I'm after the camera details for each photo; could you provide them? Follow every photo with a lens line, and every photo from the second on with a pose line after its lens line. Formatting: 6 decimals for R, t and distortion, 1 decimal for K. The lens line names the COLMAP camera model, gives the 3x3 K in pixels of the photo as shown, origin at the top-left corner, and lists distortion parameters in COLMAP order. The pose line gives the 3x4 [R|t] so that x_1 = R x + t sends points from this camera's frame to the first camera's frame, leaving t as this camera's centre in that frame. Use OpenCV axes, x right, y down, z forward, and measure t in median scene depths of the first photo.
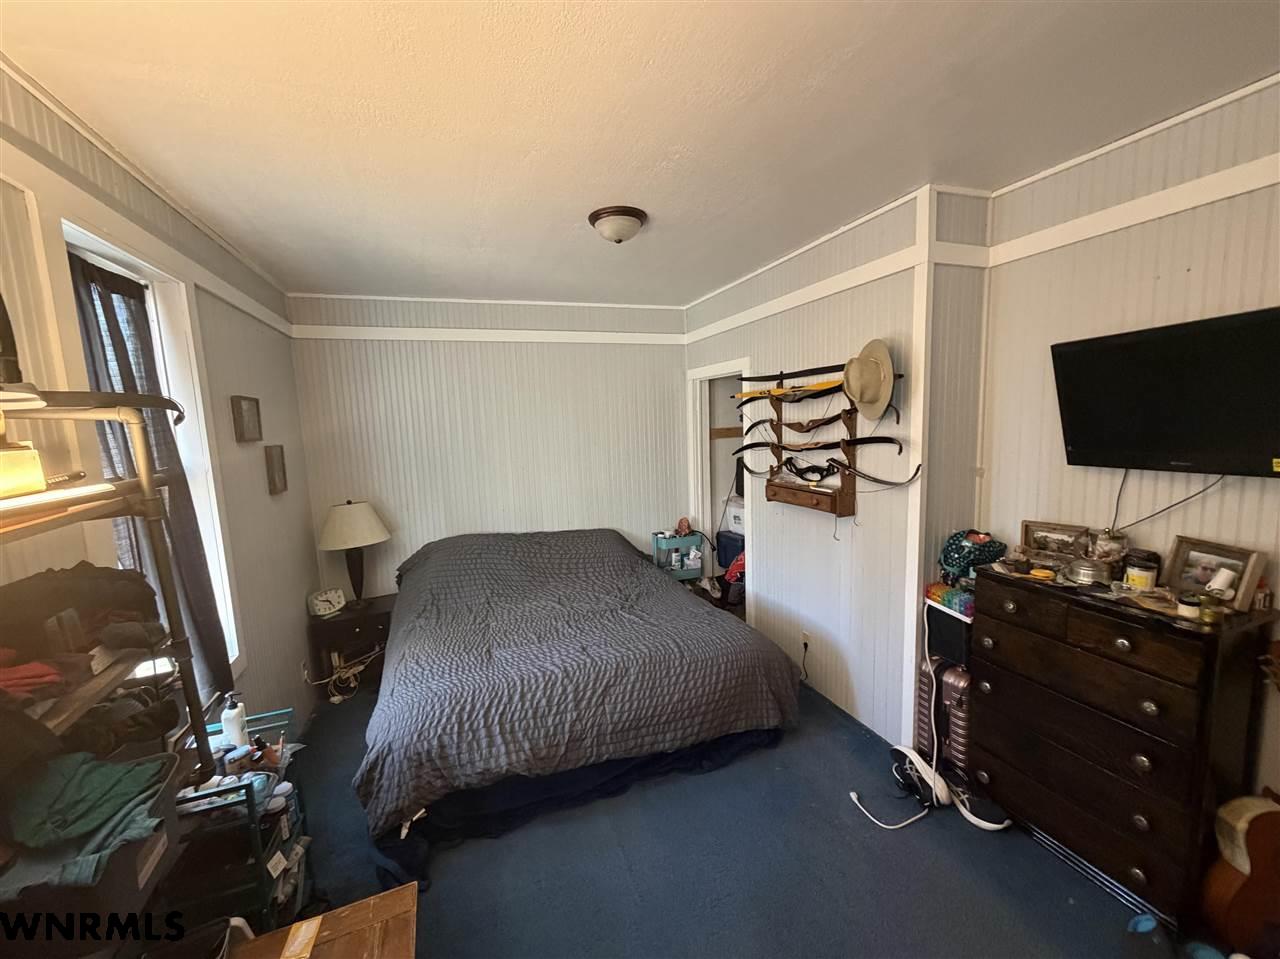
lens RADIAL K [[507.1, 0, 648.0], [0, 507.1, 481.6], [0, 0, 1]] dist [-0.010591, 0.000040]
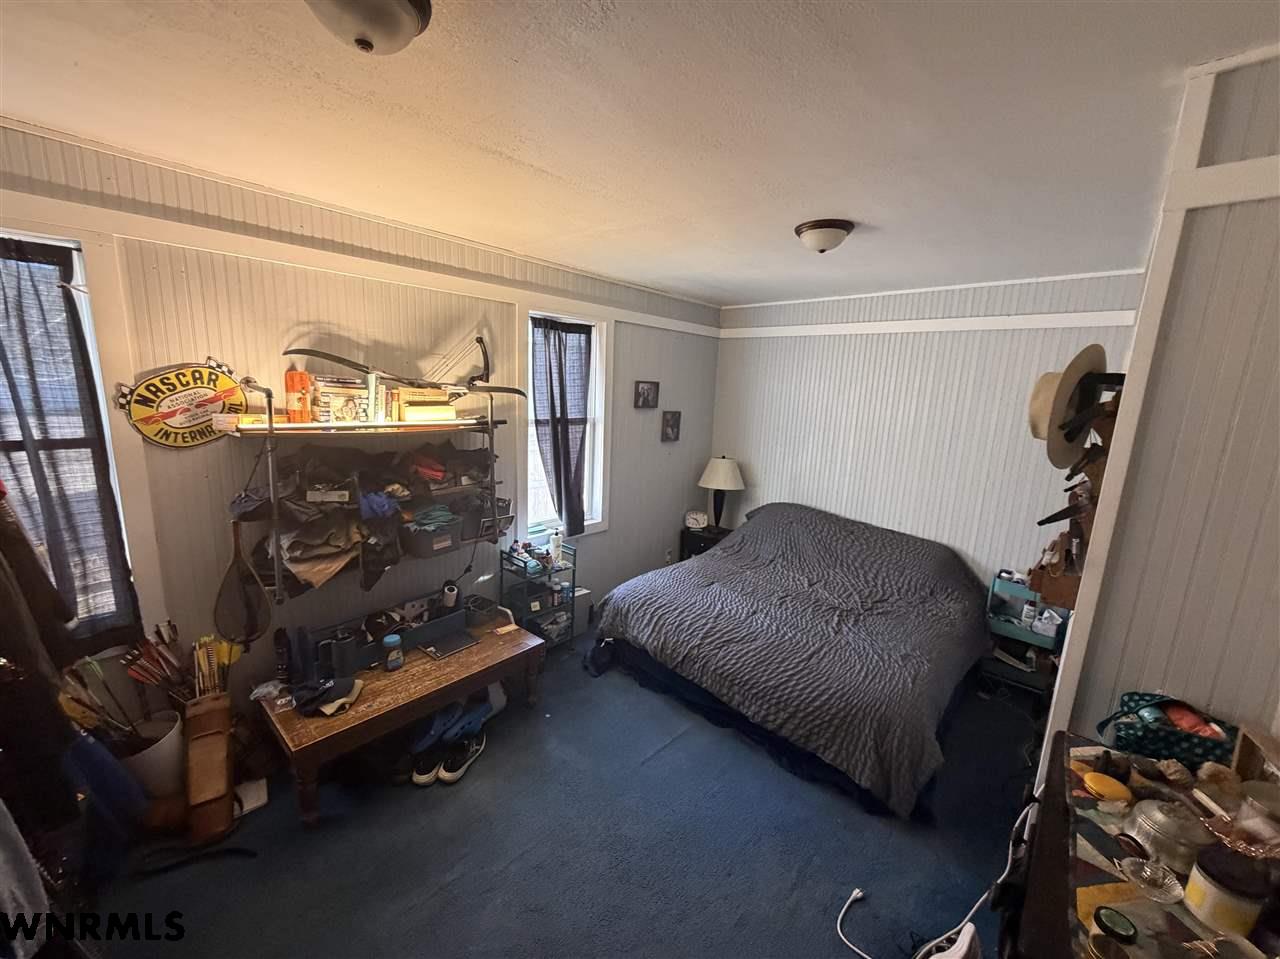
lens RADIAL K [[507.1, 0, 648.0], [0, 507.1, 481.6], [0, 0, 1]] dist [-0.010591, 0.000040]
pose [[0.450051, 0.223544, -0.864570, 0.764665], [-0.176136, 0.971363, 0.159469, -0.113402], [0.875460, 0.080512, 0.476537, 0.220756]]
